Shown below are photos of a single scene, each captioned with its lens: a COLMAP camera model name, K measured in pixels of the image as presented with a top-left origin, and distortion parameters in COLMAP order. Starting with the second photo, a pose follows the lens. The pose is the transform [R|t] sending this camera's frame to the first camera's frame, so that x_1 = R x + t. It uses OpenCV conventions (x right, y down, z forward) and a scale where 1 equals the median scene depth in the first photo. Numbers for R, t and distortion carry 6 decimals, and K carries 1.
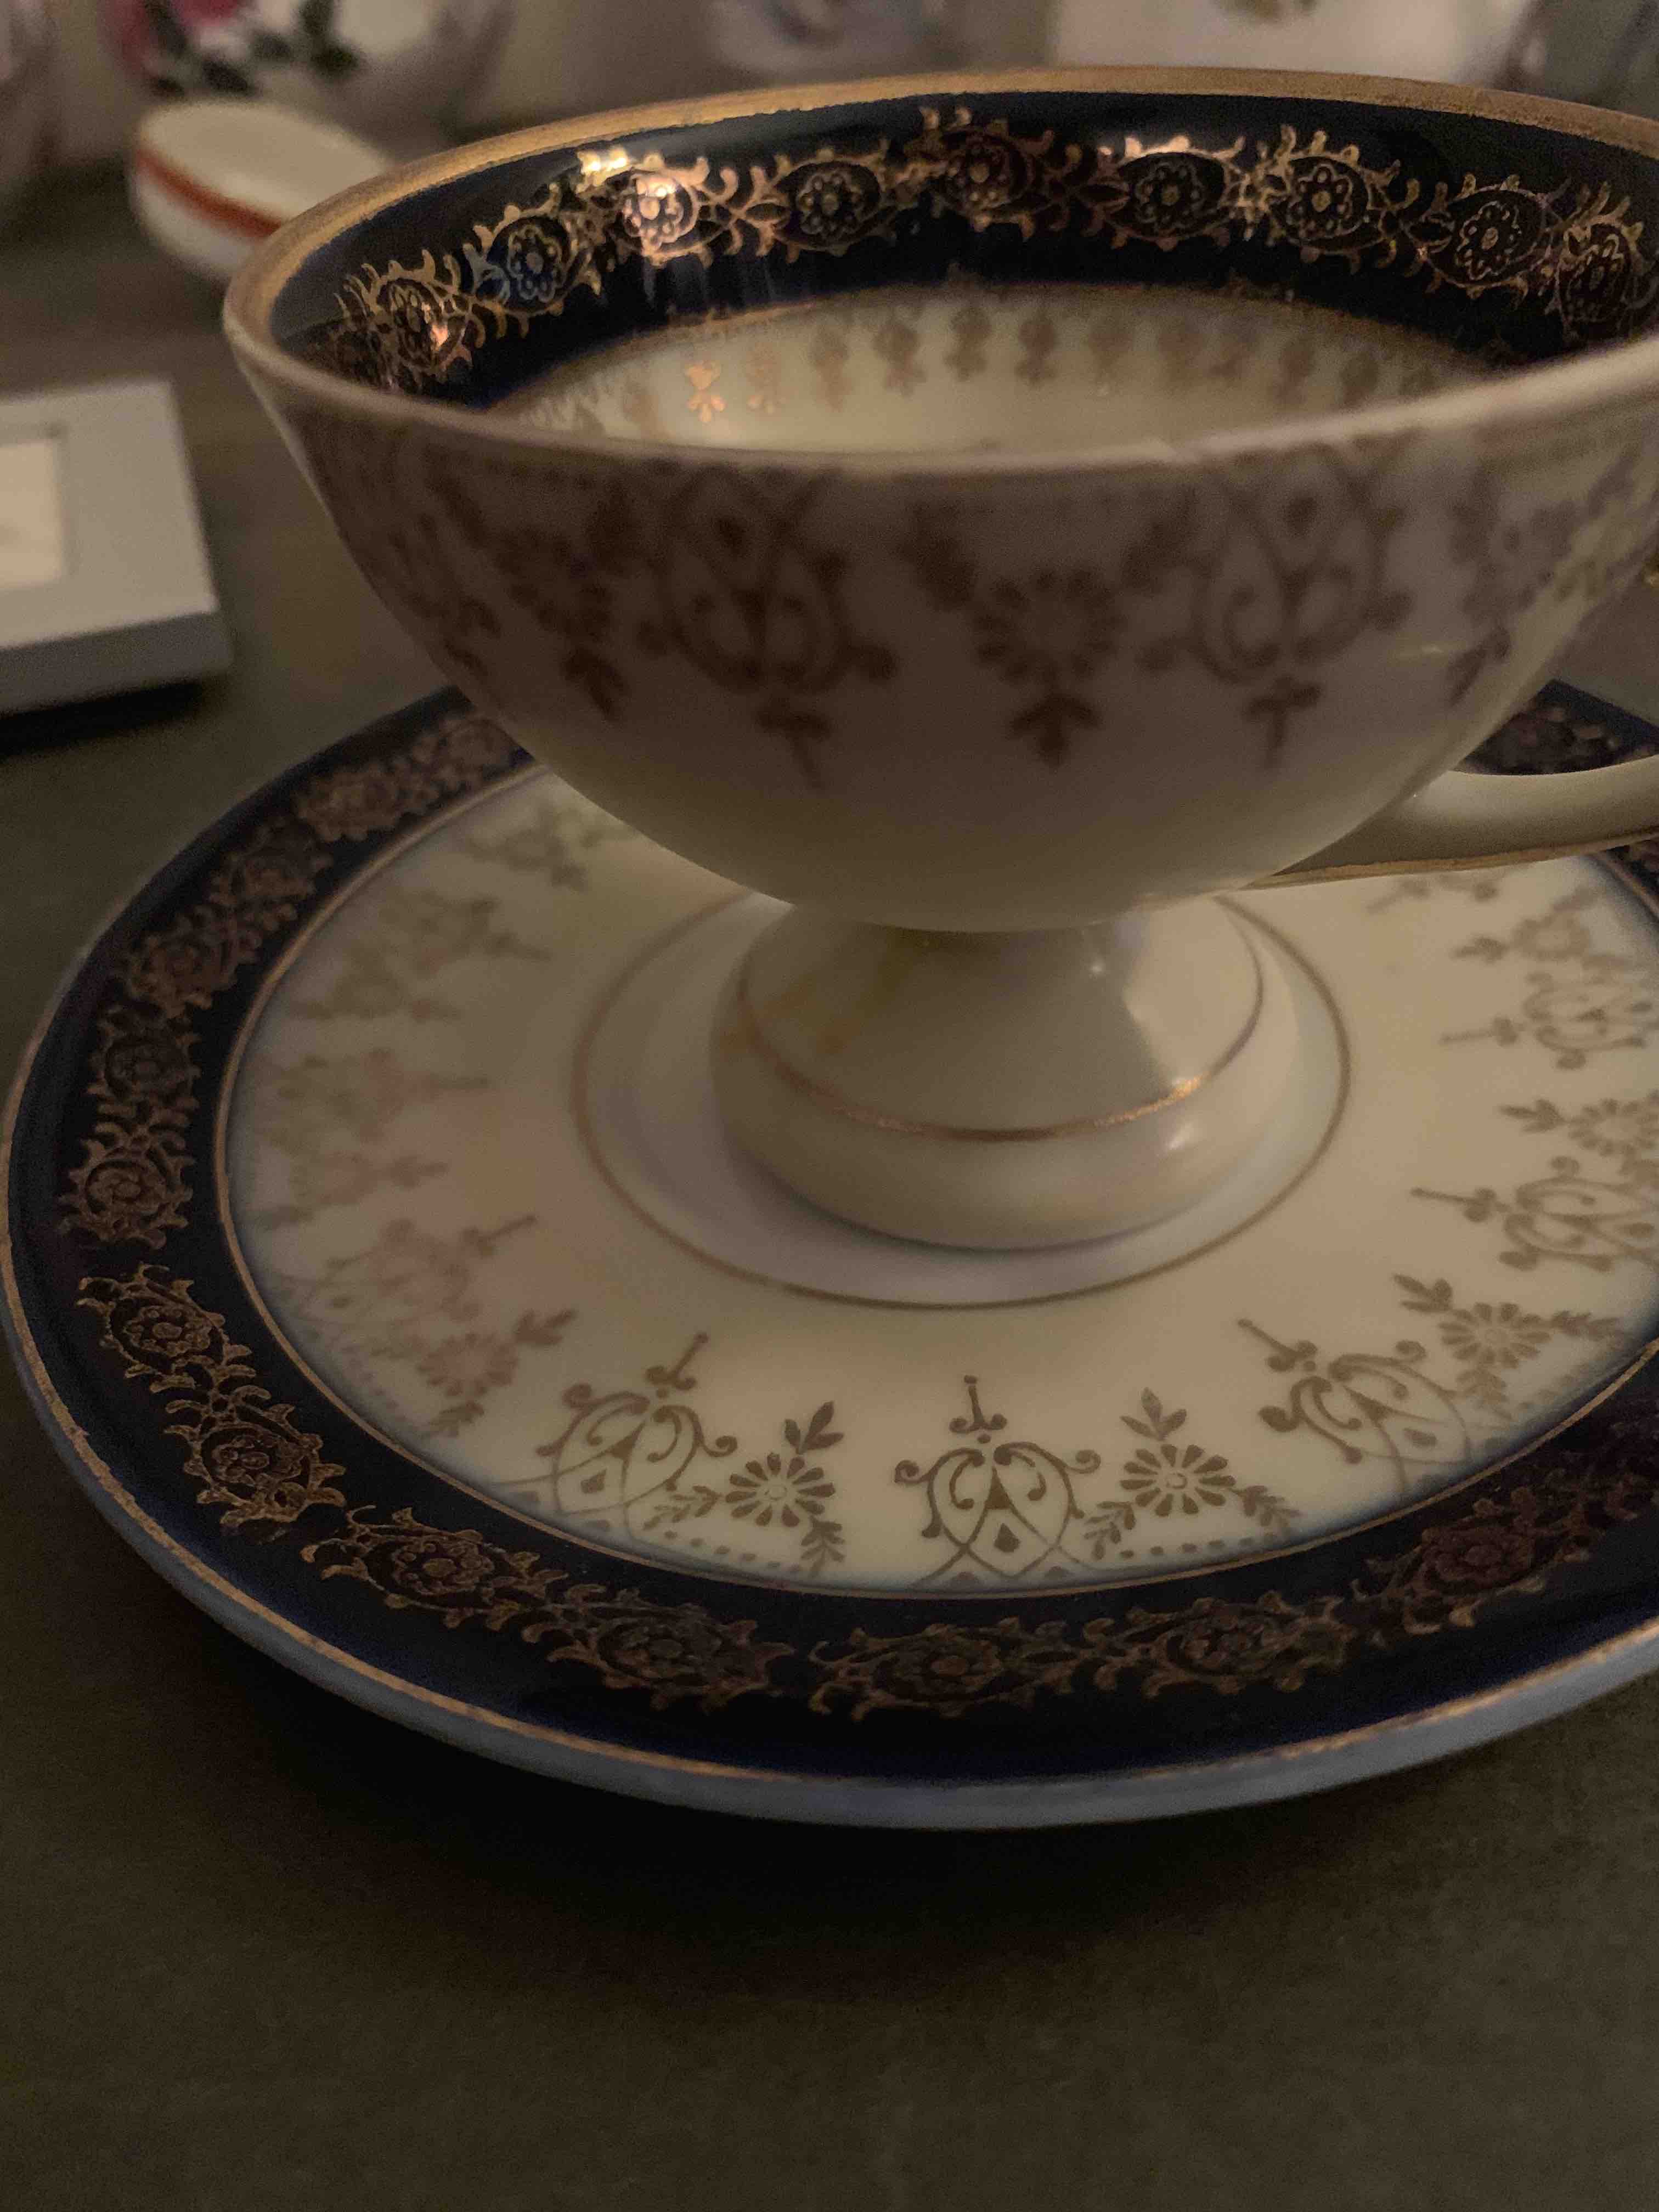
lens RADIAL K [[1800.5, 0, 829.5], [0, 1800.5, 1106.0], [0, 0, 1]] dist [0.025951, -0.131336]
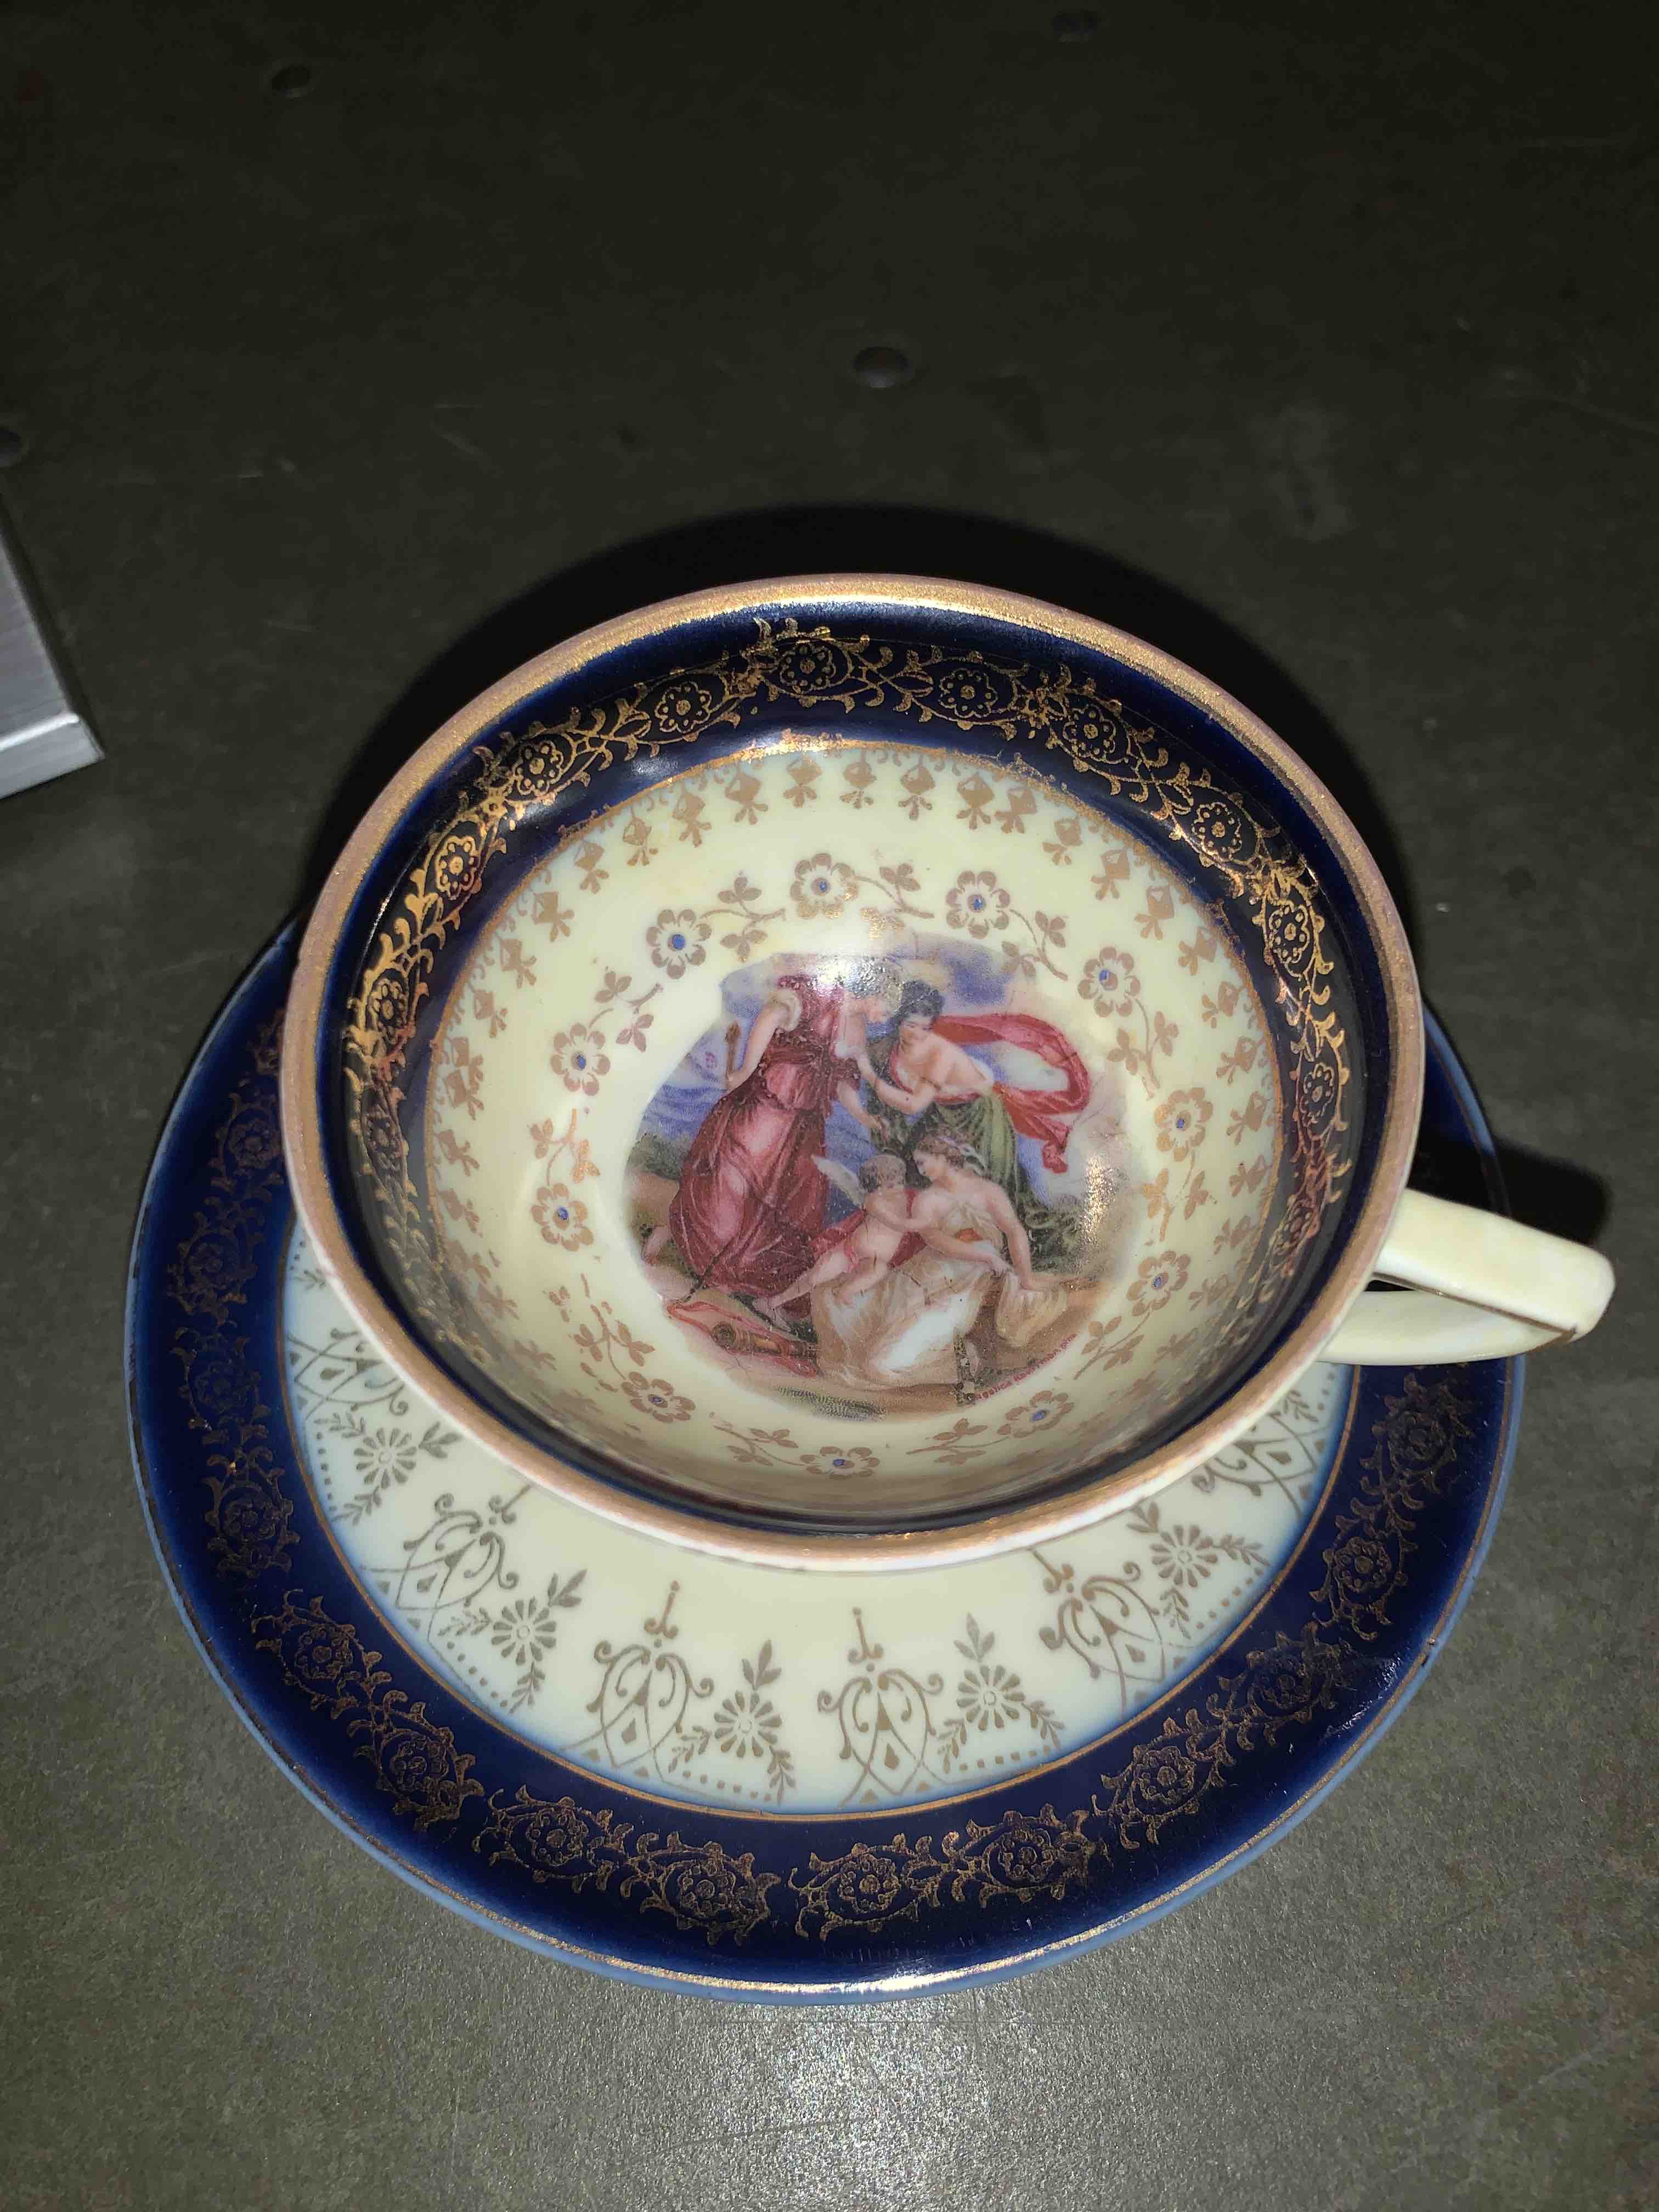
lens RADIAL K [[1800.5, 0, 829.5], [0, 1800.5, 1106.0], [0, 0, 1]] dist [0.025951, -0.131336]
pose [[0.989040, -0.100055, 0.108579, -0.074183], [0.045866, 0.907202, 0.418187, -0.950616], [-0.140345, -0.408623, 0.901848, -0.230792]]
